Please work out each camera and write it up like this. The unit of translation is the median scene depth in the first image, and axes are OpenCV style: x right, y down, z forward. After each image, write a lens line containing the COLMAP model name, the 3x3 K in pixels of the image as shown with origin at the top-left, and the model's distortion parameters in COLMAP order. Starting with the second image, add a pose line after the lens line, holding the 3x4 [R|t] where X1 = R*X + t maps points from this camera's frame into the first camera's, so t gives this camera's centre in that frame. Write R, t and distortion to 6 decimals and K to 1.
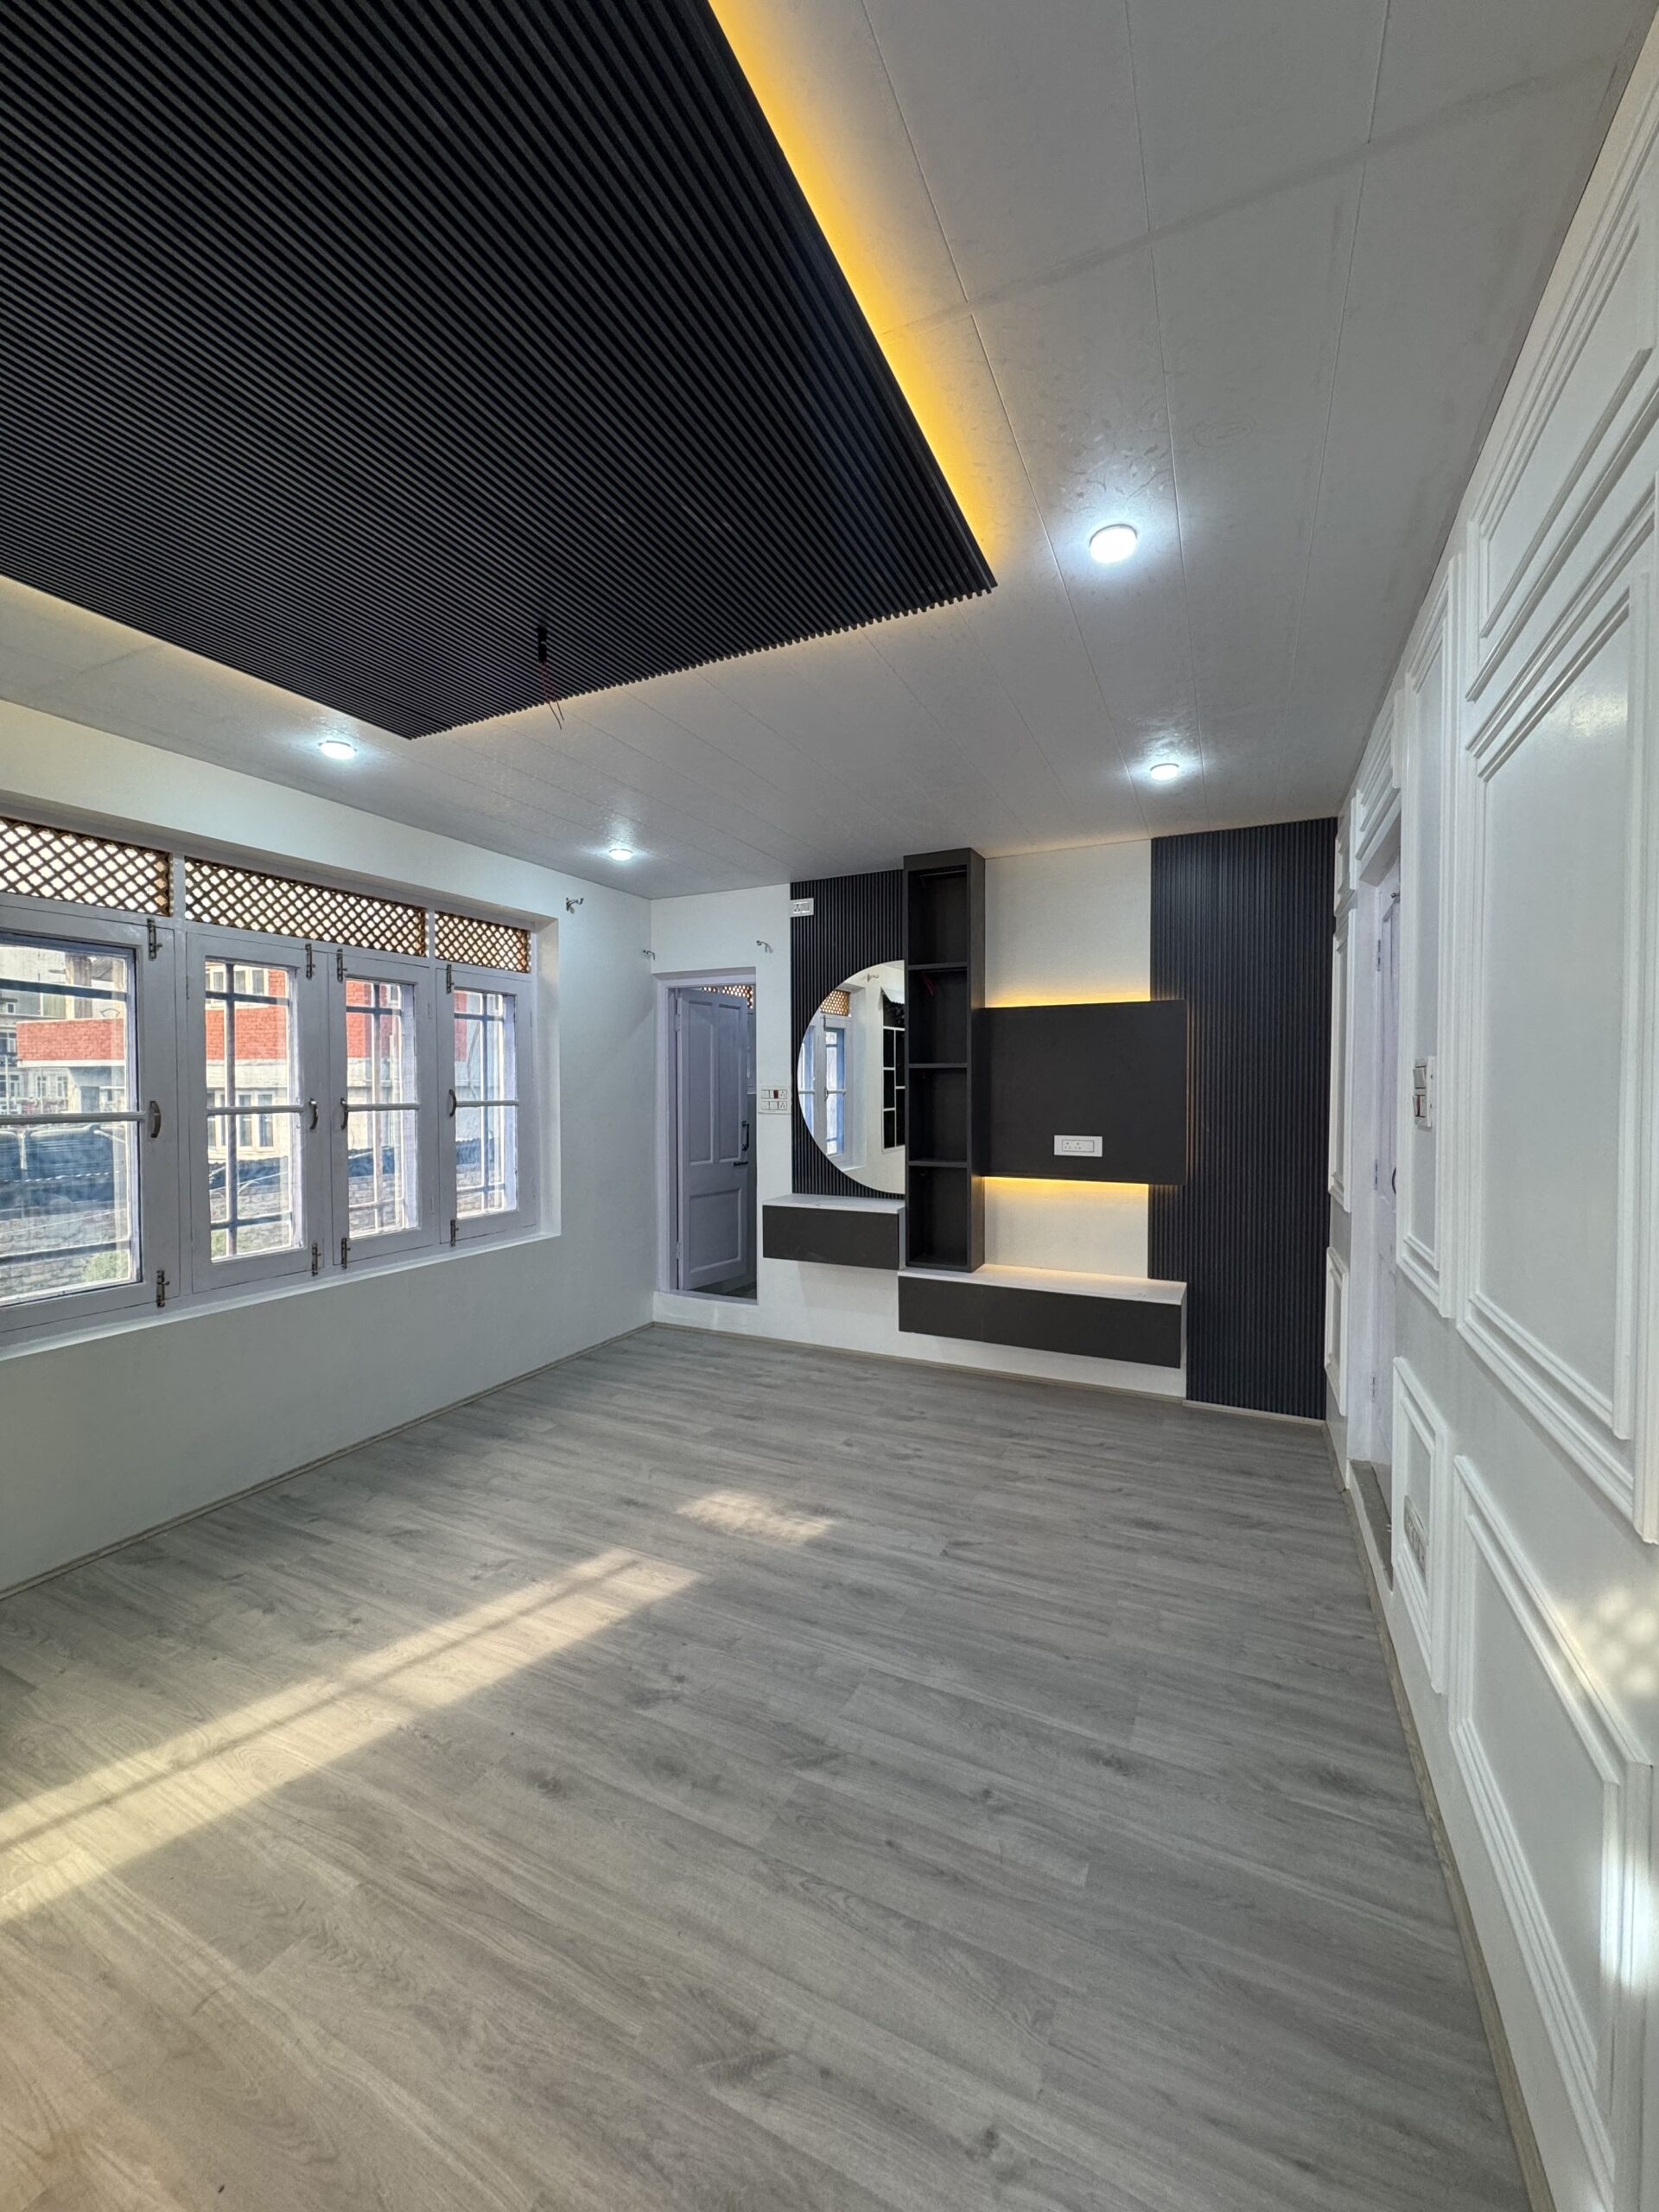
lens RADIAL K [[879.8, 0, 828.6], [0, 879.8, 1101.9], [0, 0, 1]] dist [-0.000314, -0.000223]
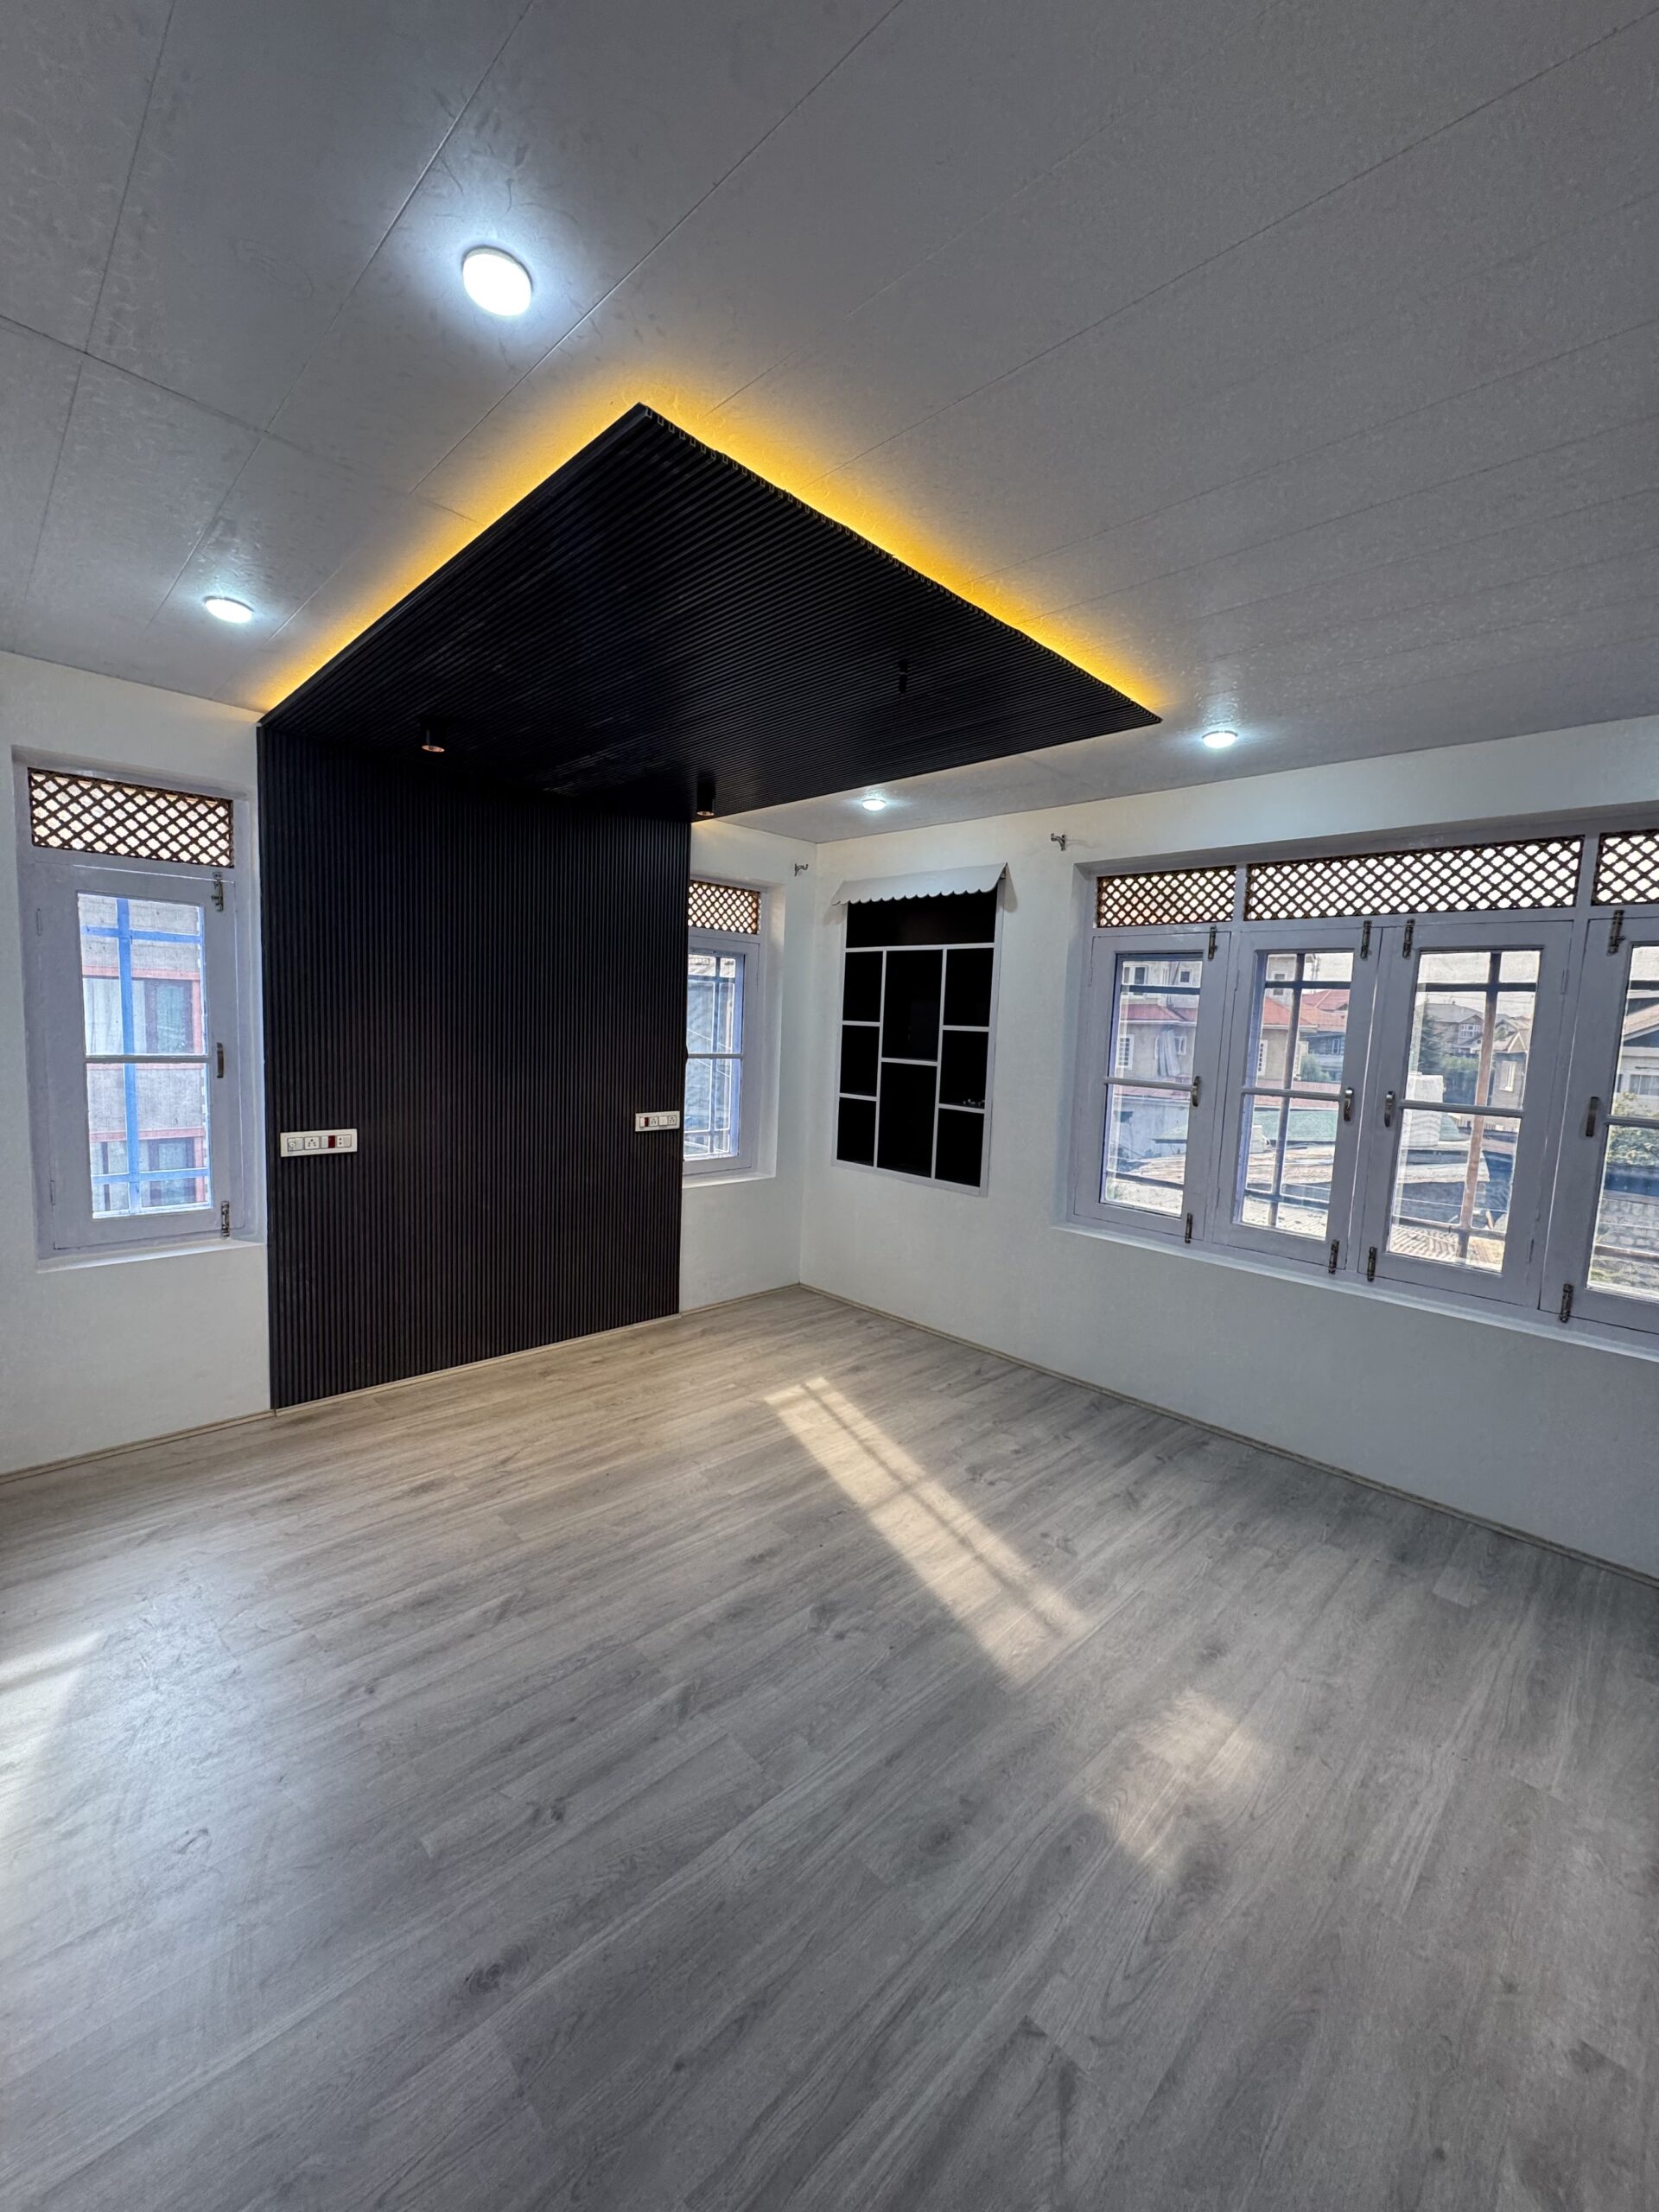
lens RADIAL K [[879.8, 0, 835.6], [0, 879.8, 1107.3], [0, 0, 1]] dist [-0.000314, -0.000223]
pose [[-0.333400, 0.082402, -0.939177, 0.647156], [-0.063584, 0.991940, 0.109604, -0.070348], [0.940639, 0.096258, -0.325474, 1.077069]]
